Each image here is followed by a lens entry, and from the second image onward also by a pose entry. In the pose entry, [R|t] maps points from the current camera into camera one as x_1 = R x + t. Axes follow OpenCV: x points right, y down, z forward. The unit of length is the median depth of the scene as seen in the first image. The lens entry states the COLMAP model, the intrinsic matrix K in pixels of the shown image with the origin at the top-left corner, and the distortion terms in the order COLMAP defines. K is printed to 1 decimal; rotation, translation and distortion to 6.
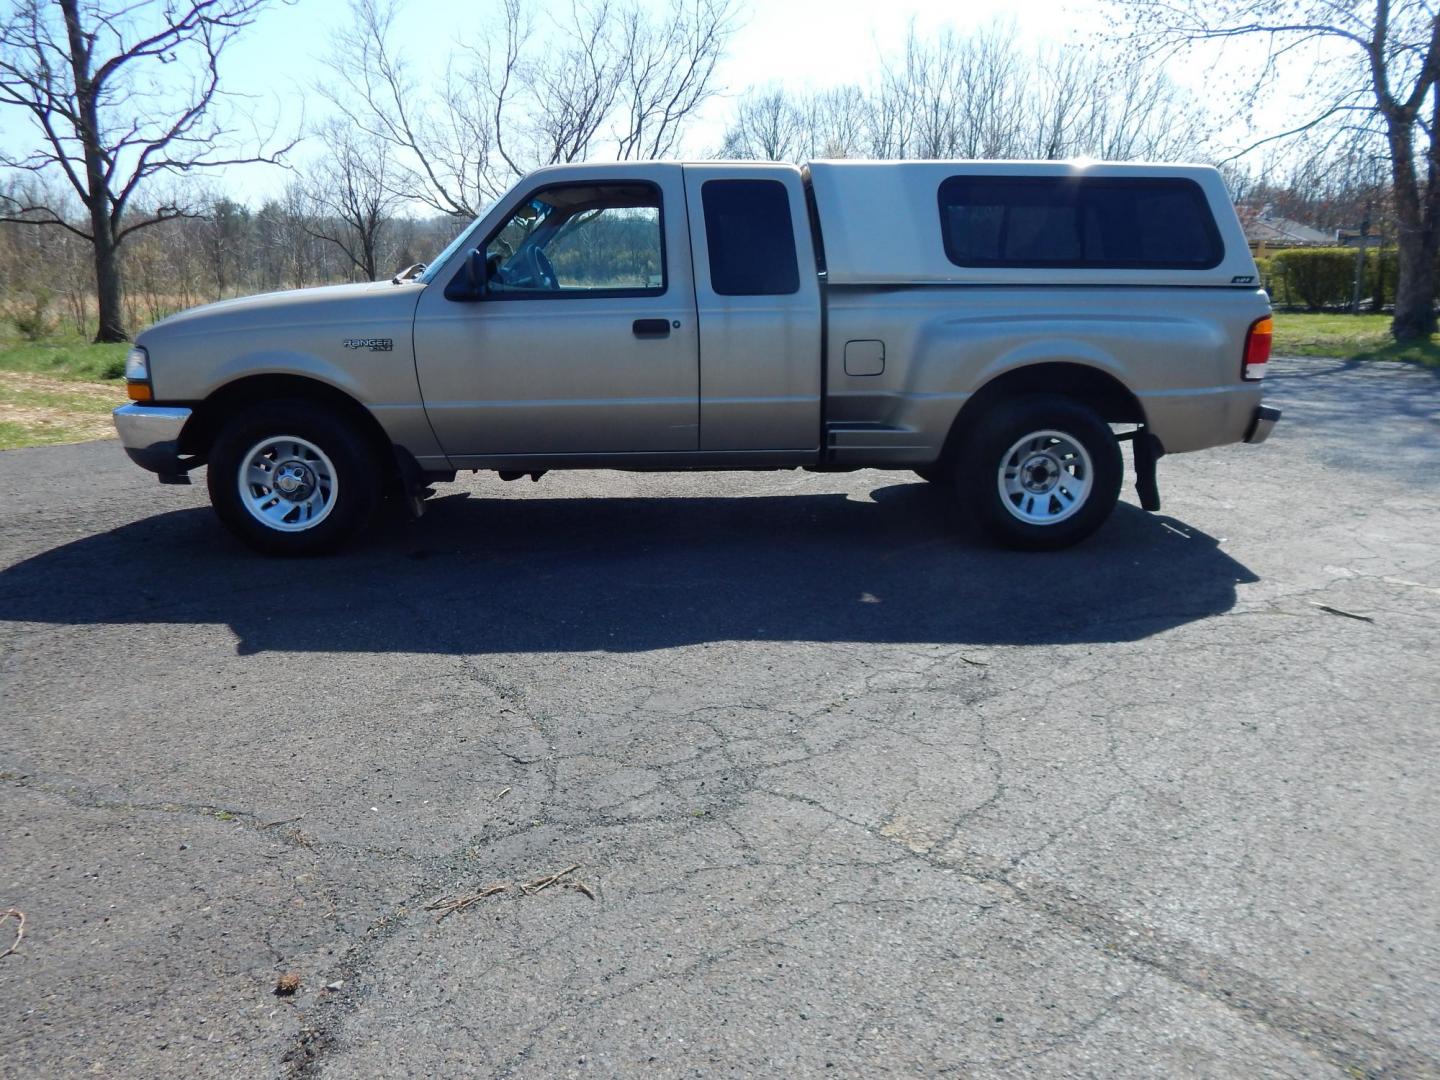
lens RADIAL K [[948.4, 0, 720.0], [0, 948.4, 540.0], [0, 0, 1]] dist [-0.013117, 0.000496]
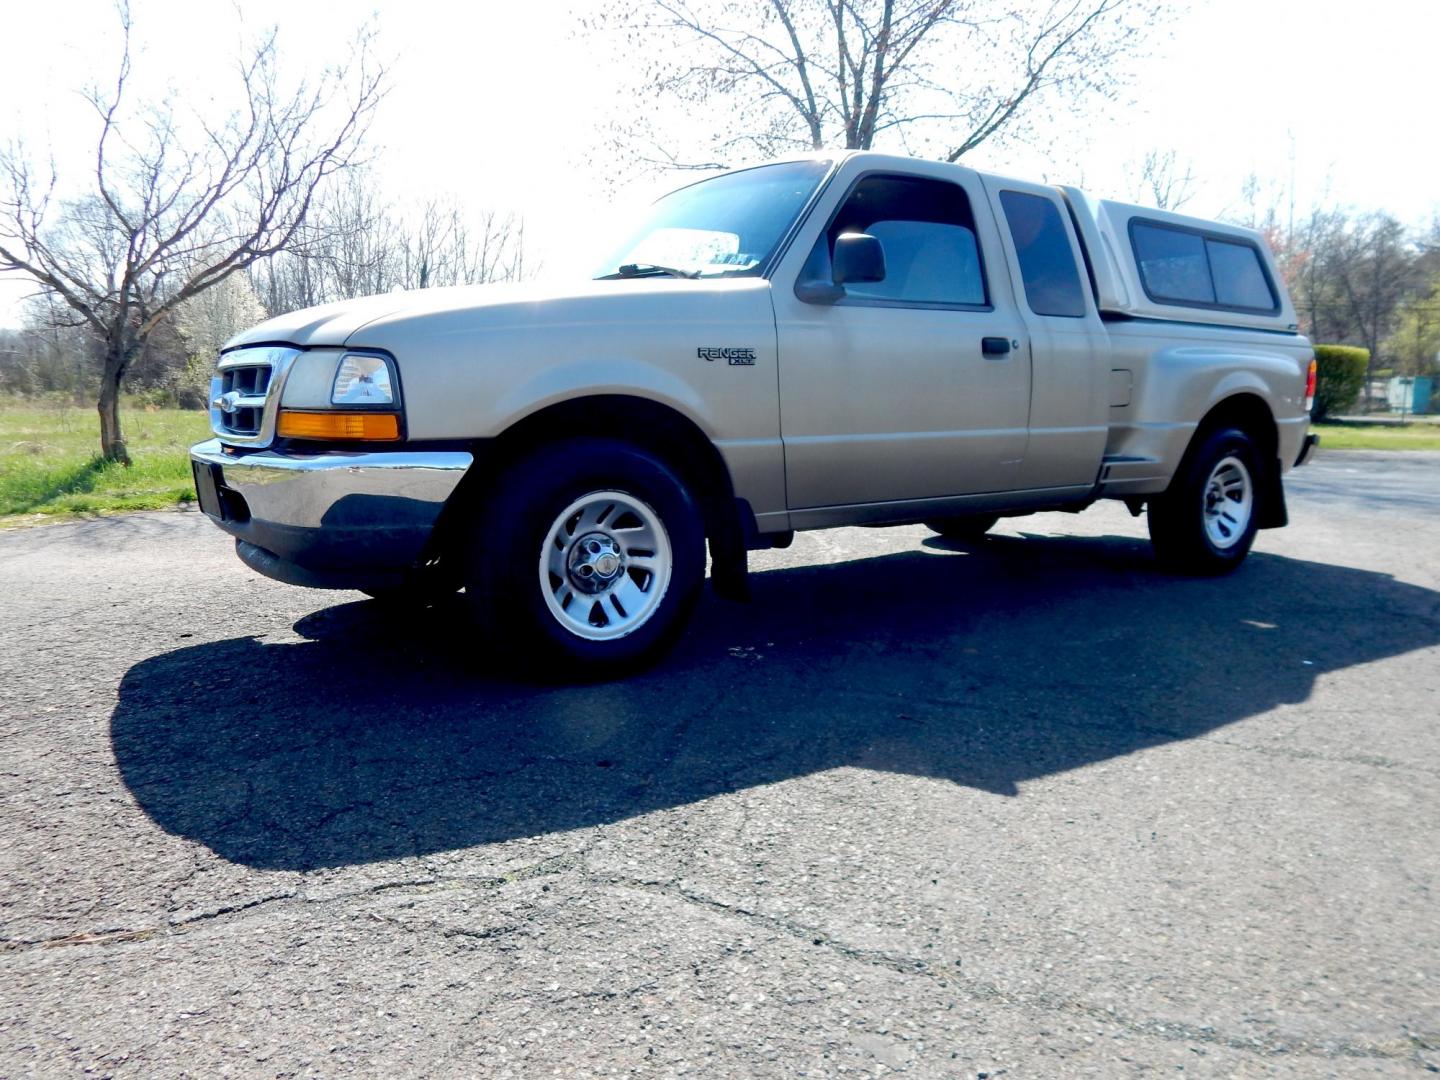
lens RADIAL K [[948.4, 0, 720.0], [0, 948.4, 540.0], [0, 0, 1]] dist [-0.013117, 0.000496]
pose [[0.864902, -0.069751, 0.497070, -0.708073], [0.112838, 0.991969, -0.057142, -0.031297], [-0.489092, 0.105511, 0.865827, 0.397196]]
